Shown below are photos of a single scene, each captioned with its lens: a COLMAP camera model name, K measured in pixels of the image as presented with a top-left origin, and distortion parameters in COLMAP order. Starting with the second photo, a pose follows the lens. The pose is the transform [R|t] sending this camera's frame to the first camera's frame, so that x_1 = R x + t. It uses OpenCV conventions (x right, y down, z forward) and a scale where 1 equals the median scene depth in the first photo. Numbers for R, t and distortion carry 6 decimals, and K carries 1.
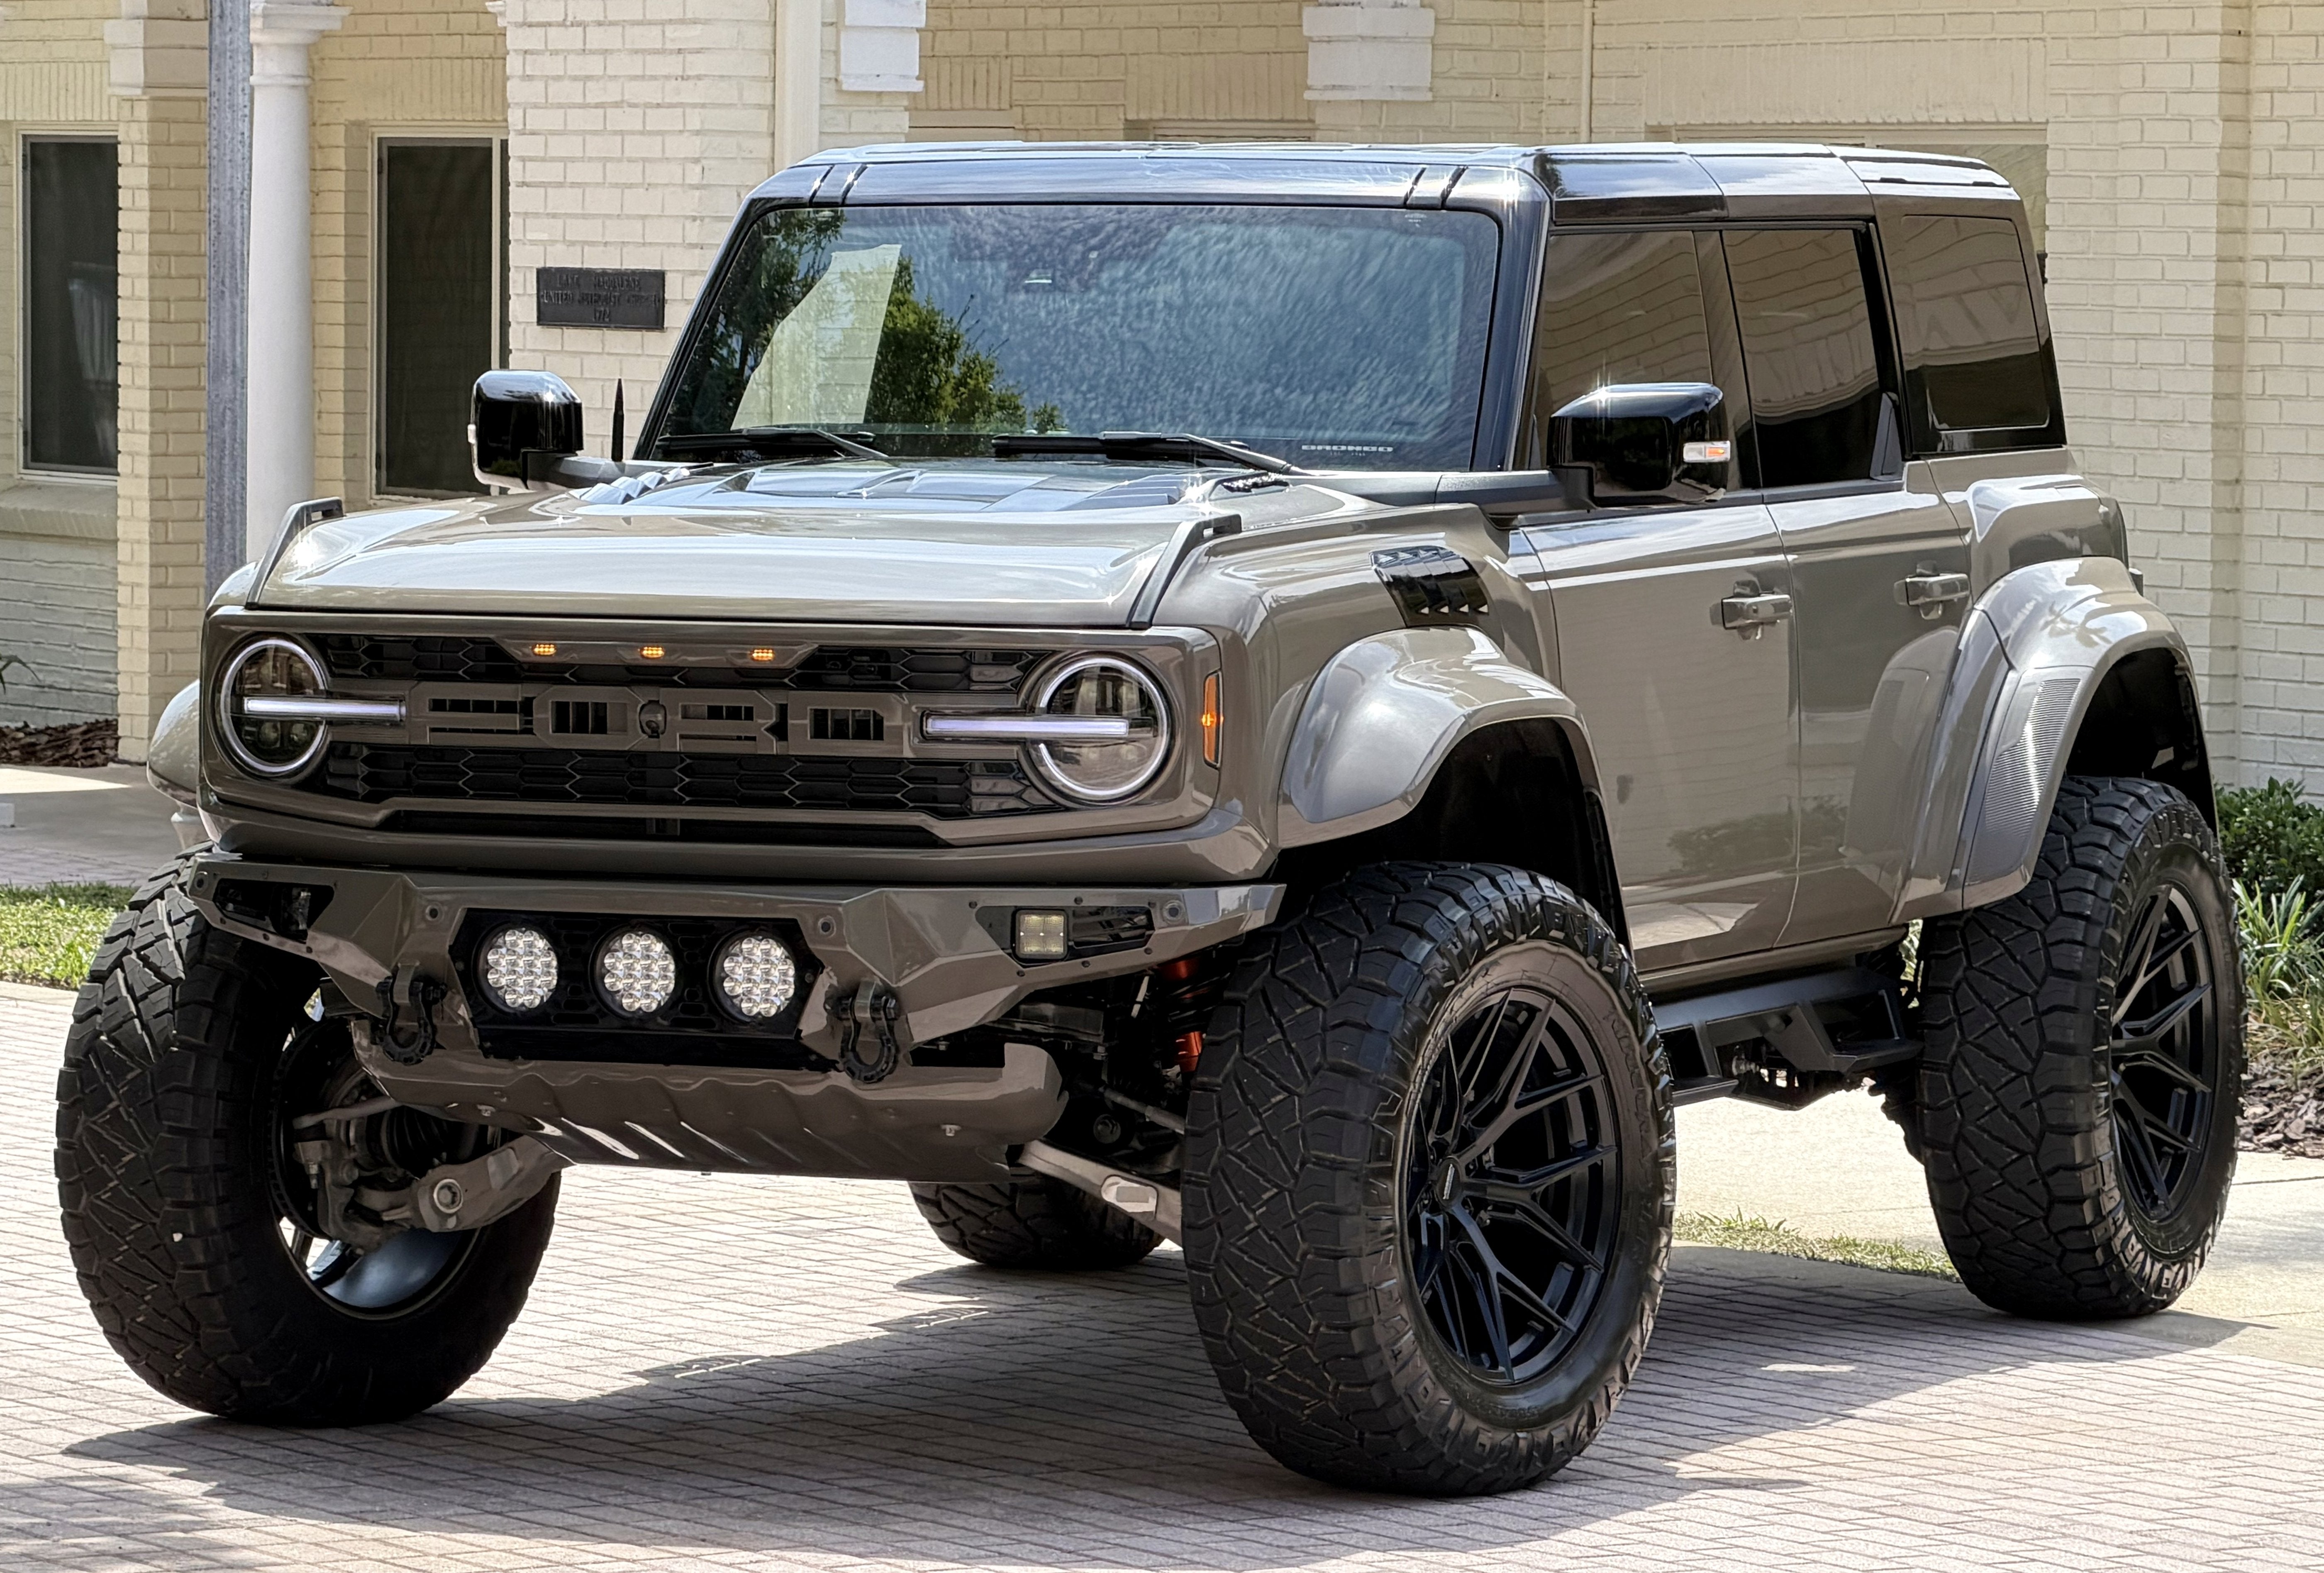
lens RADIAL K [[10317.5, 0, 1133.4], [0, 10317.5, 893.7], [0, 0, 1]] dist [0.053382, 2.965179]
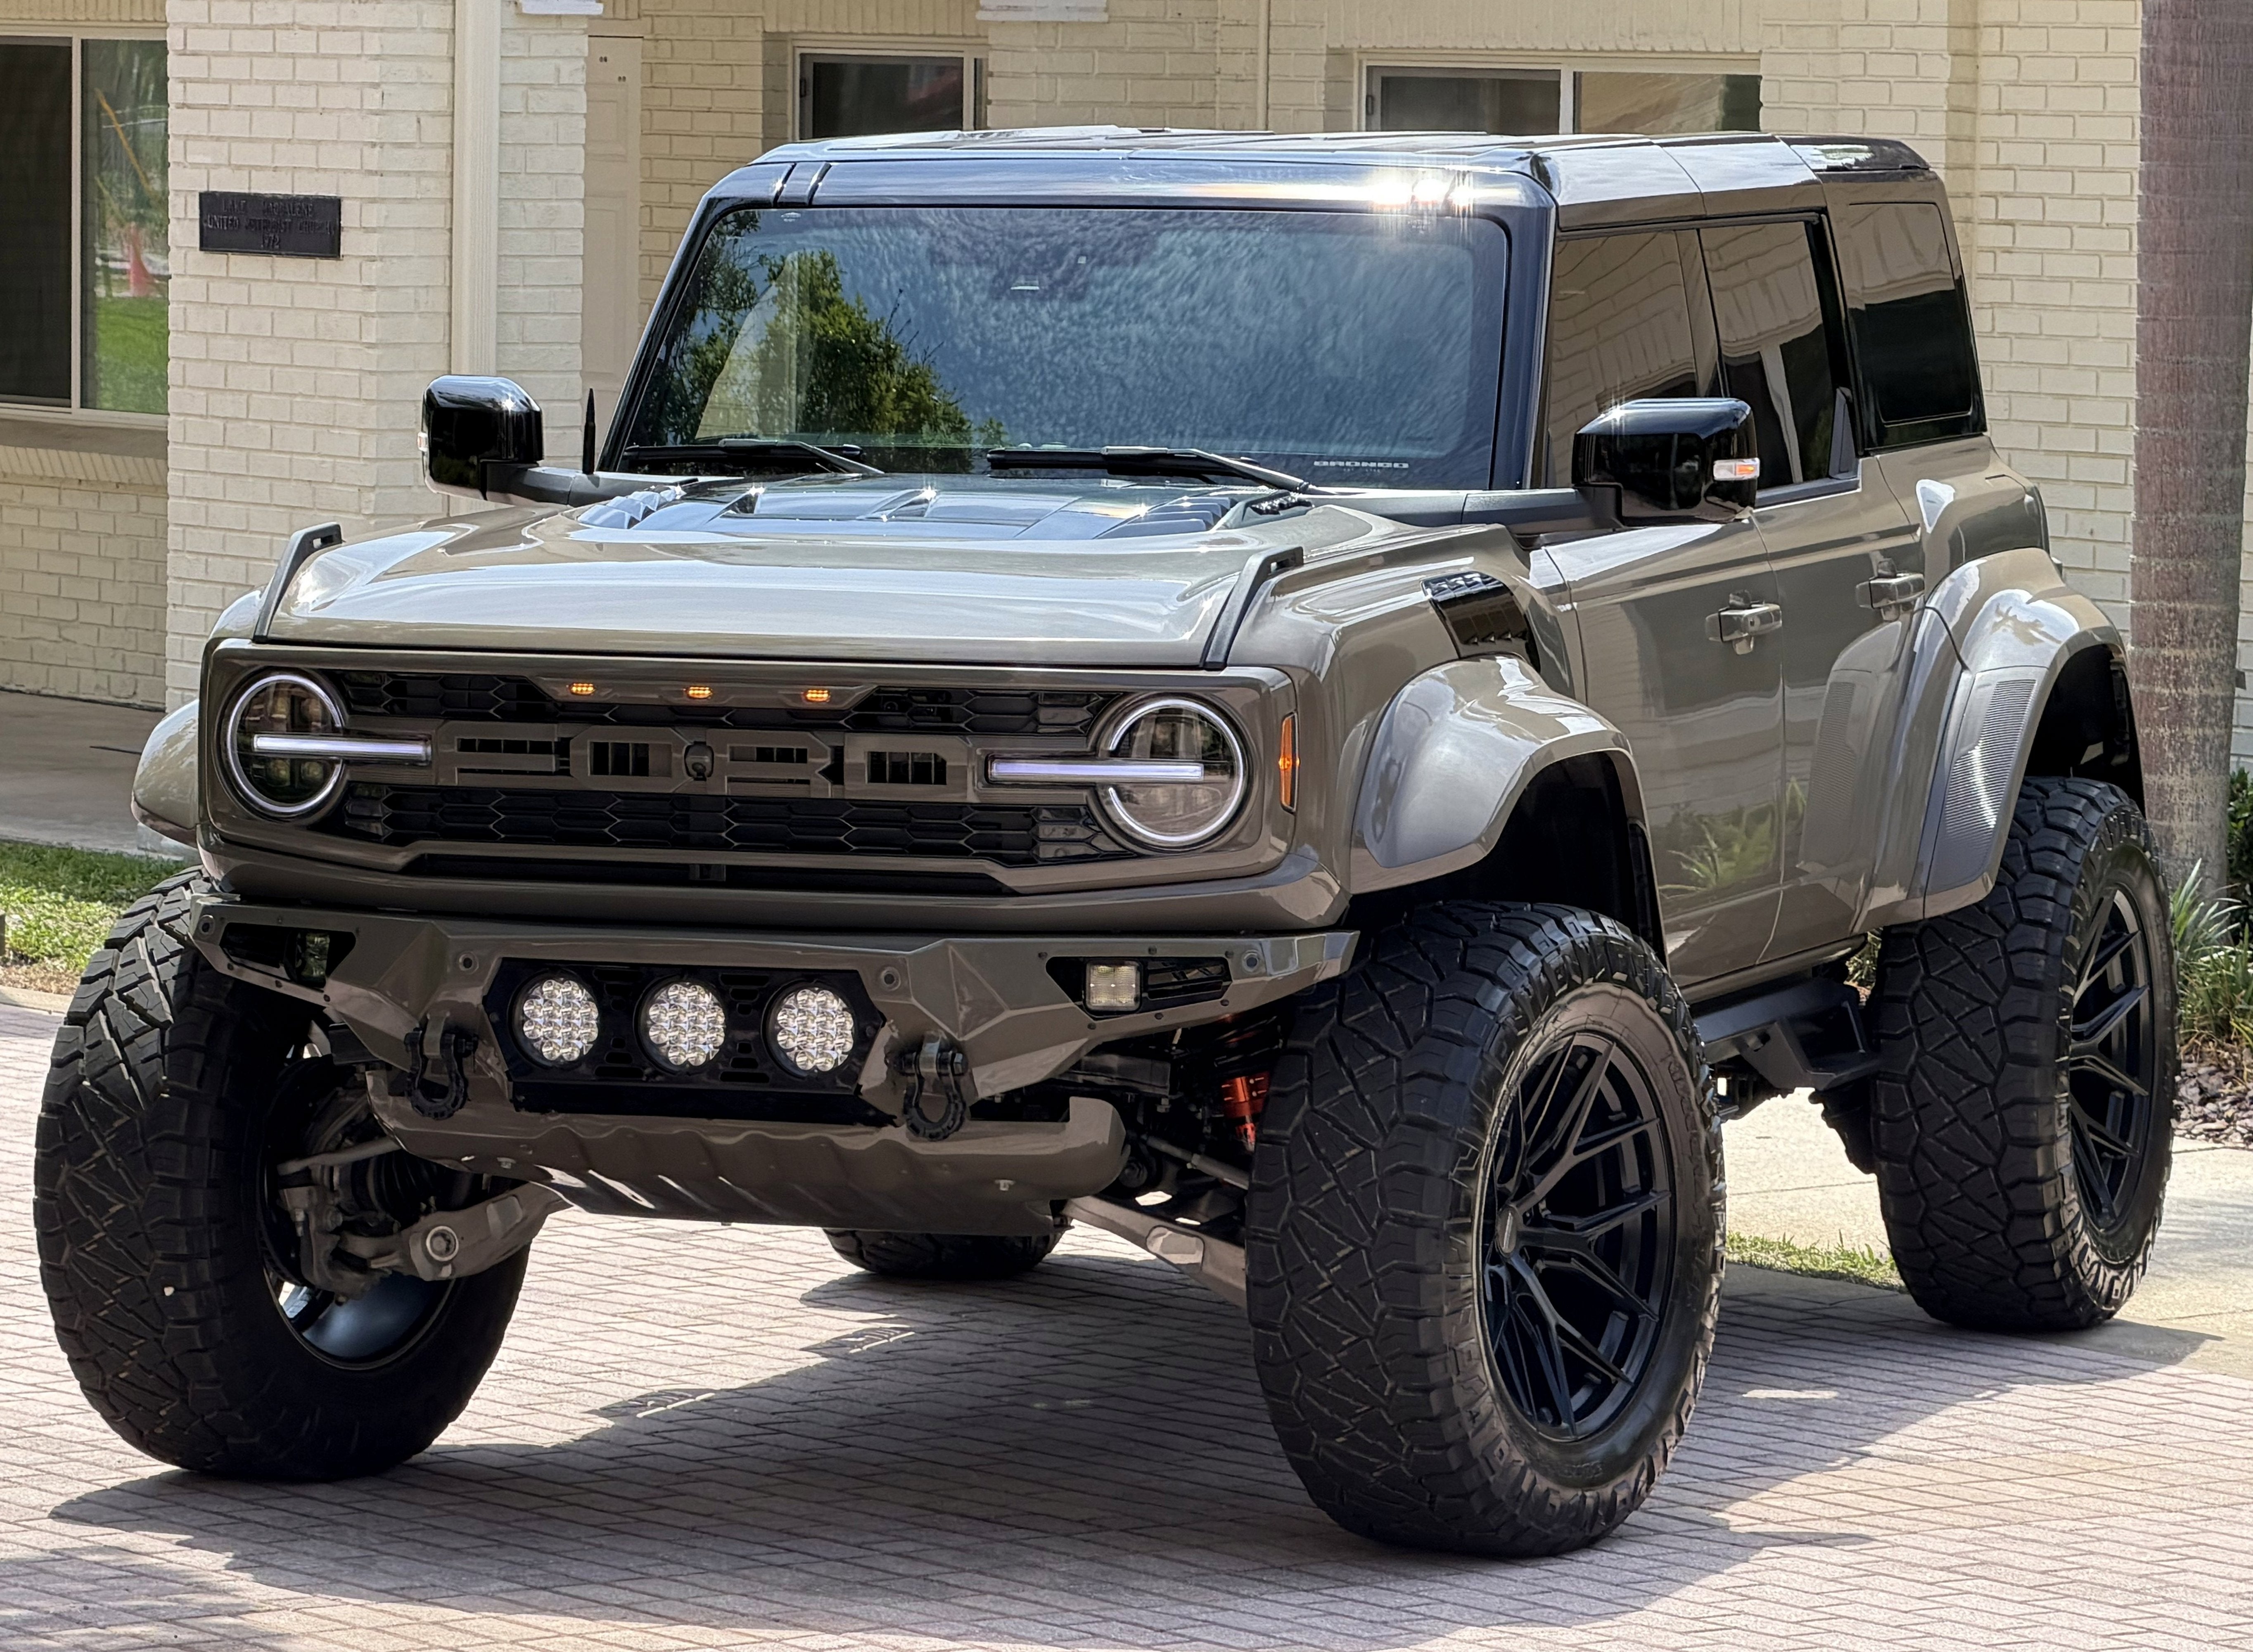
lens RADIAL K [[10249.6, 0, 1126.5], [0, 10249.6, 826.0], [0, 0, 1]] dist [0.159261, -2.838378]
pose [[0.997371, -0.003967, 0.072357, -0.073791], [0.003109, 0.999924, 0.011966, -0.021523], [-0.072399, -0.011710, 0.997307, 0.041818]]
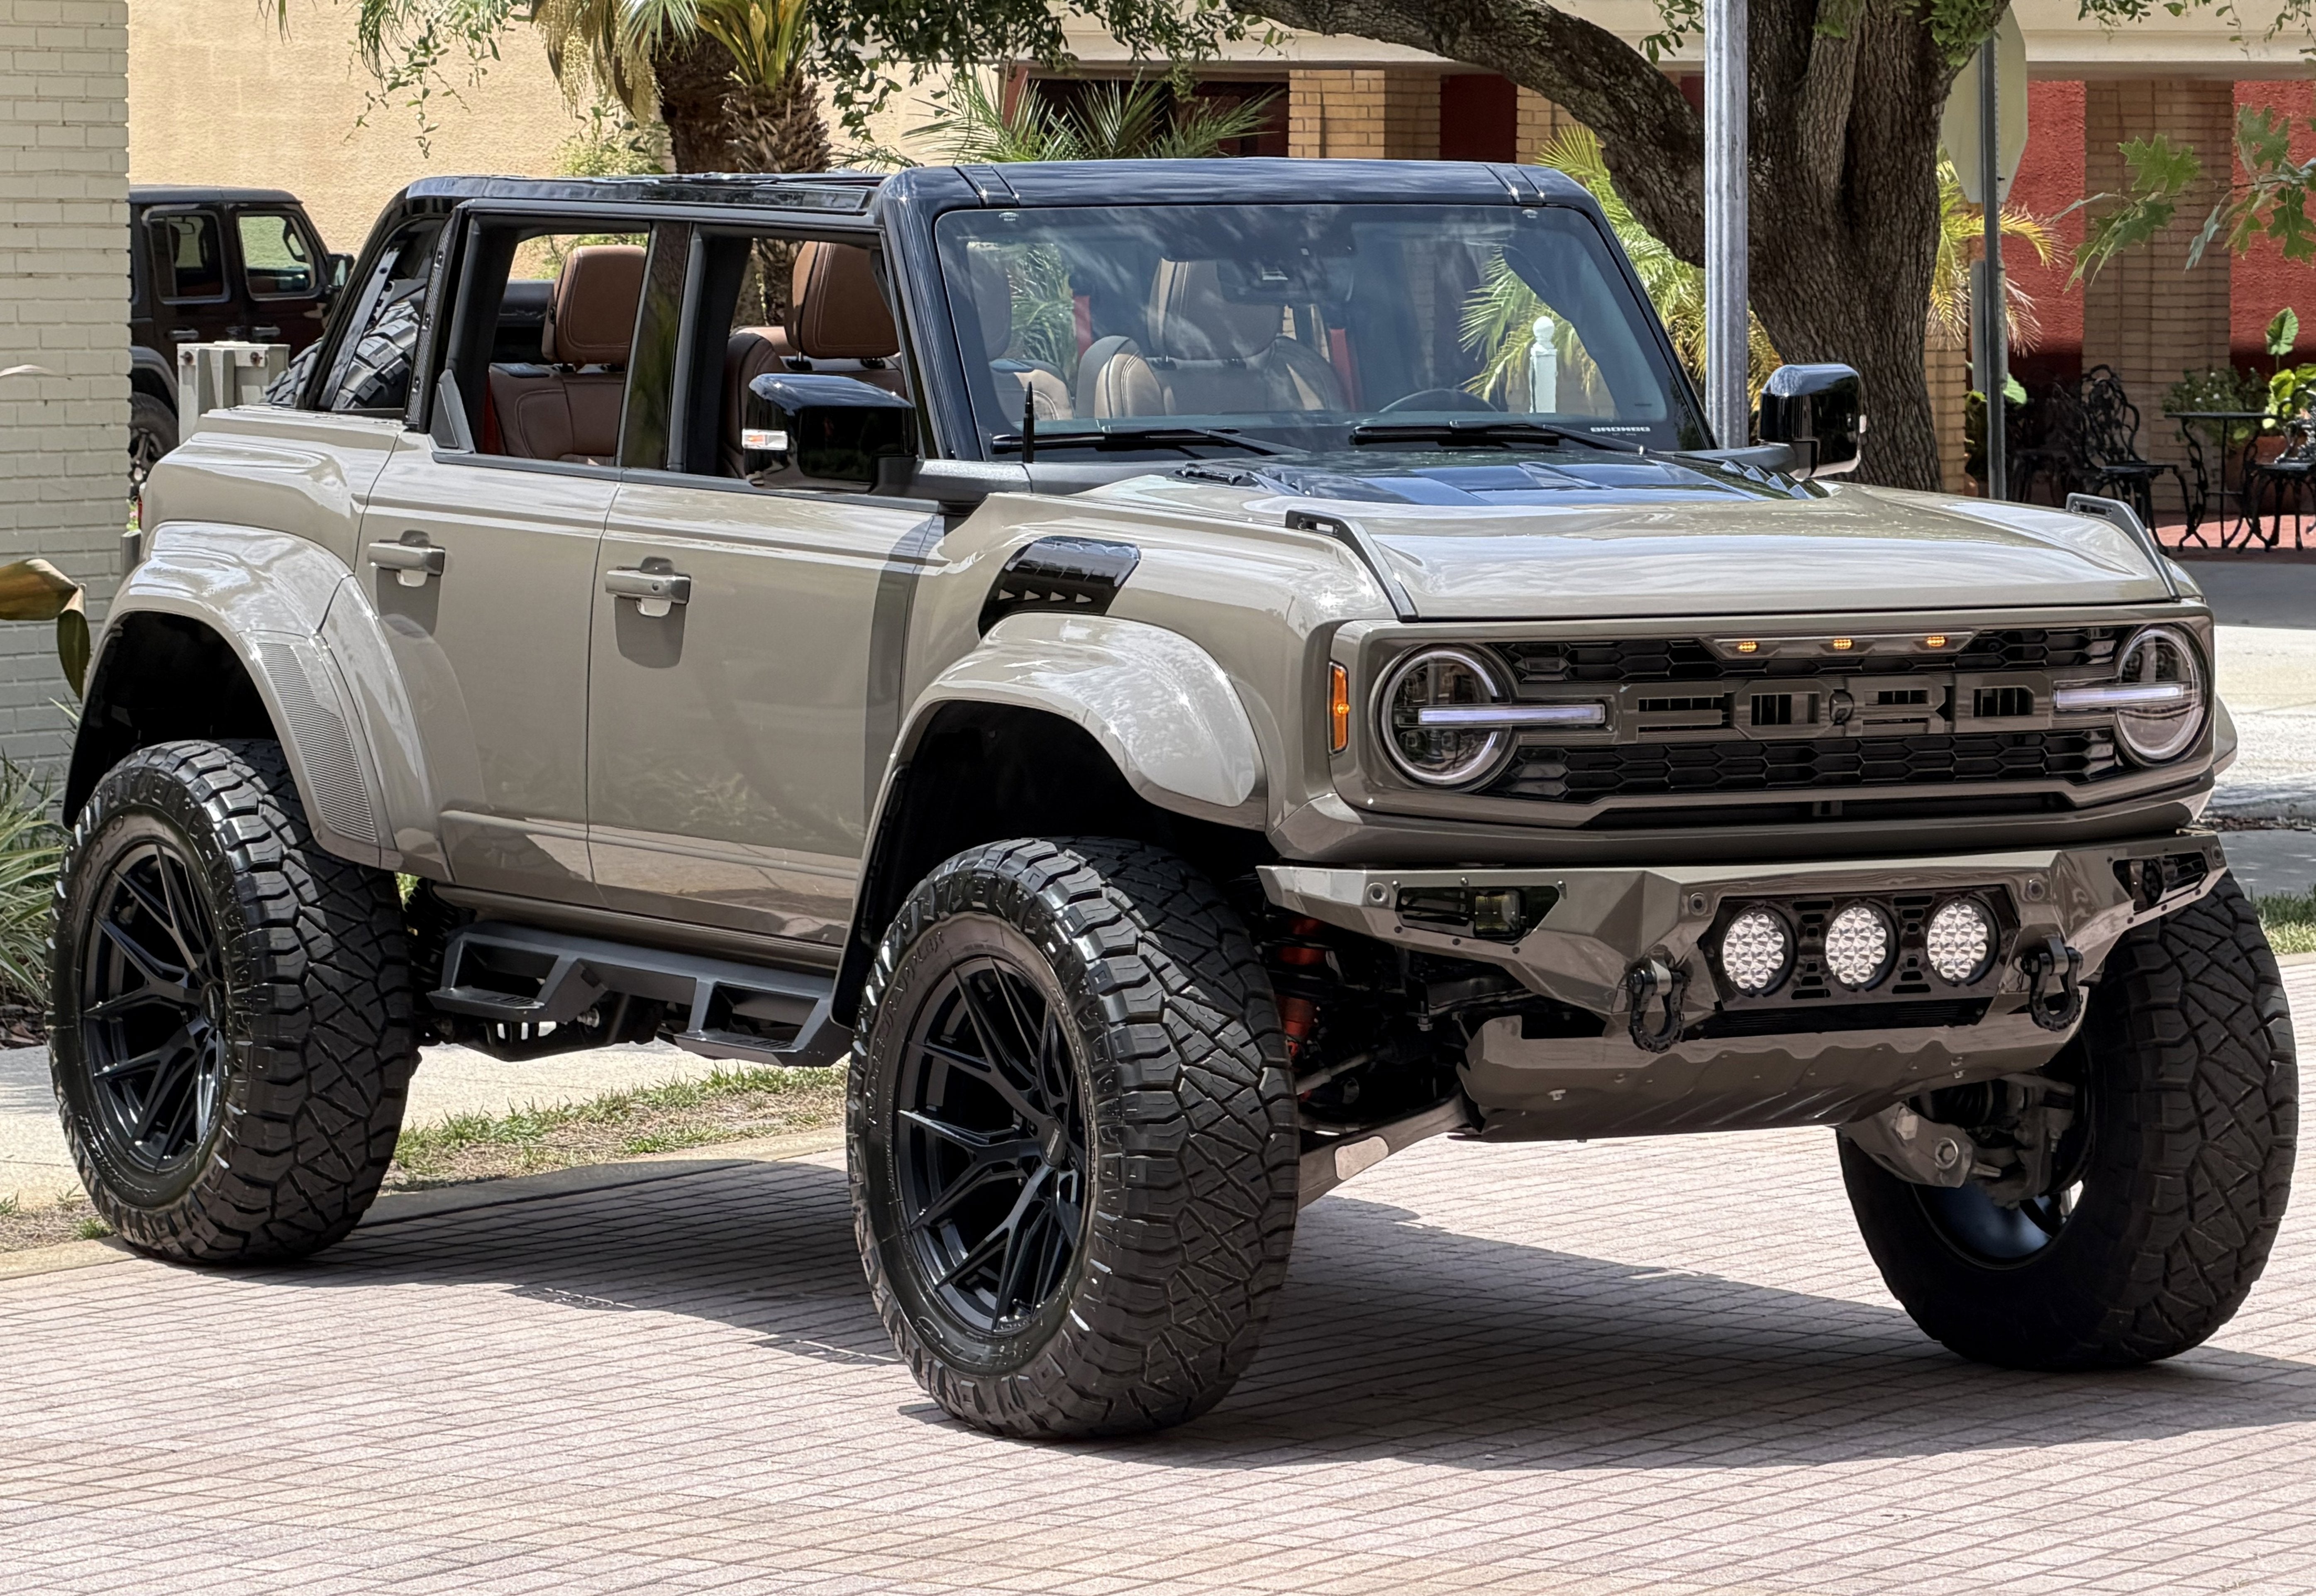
lens RADIAL K [[10368.7, 0, 1158.0], [0, 10368.7, 798.0], [0, 0, 1]] dist [0.034520, 4.011913]
pose [[0.582424, -0.057791, 0.810828, -0.924150], [0.049864, 0.998131, 0.035323, -0.047330], [-0.811355, 0.019859, 0.584217, 0.421443]]
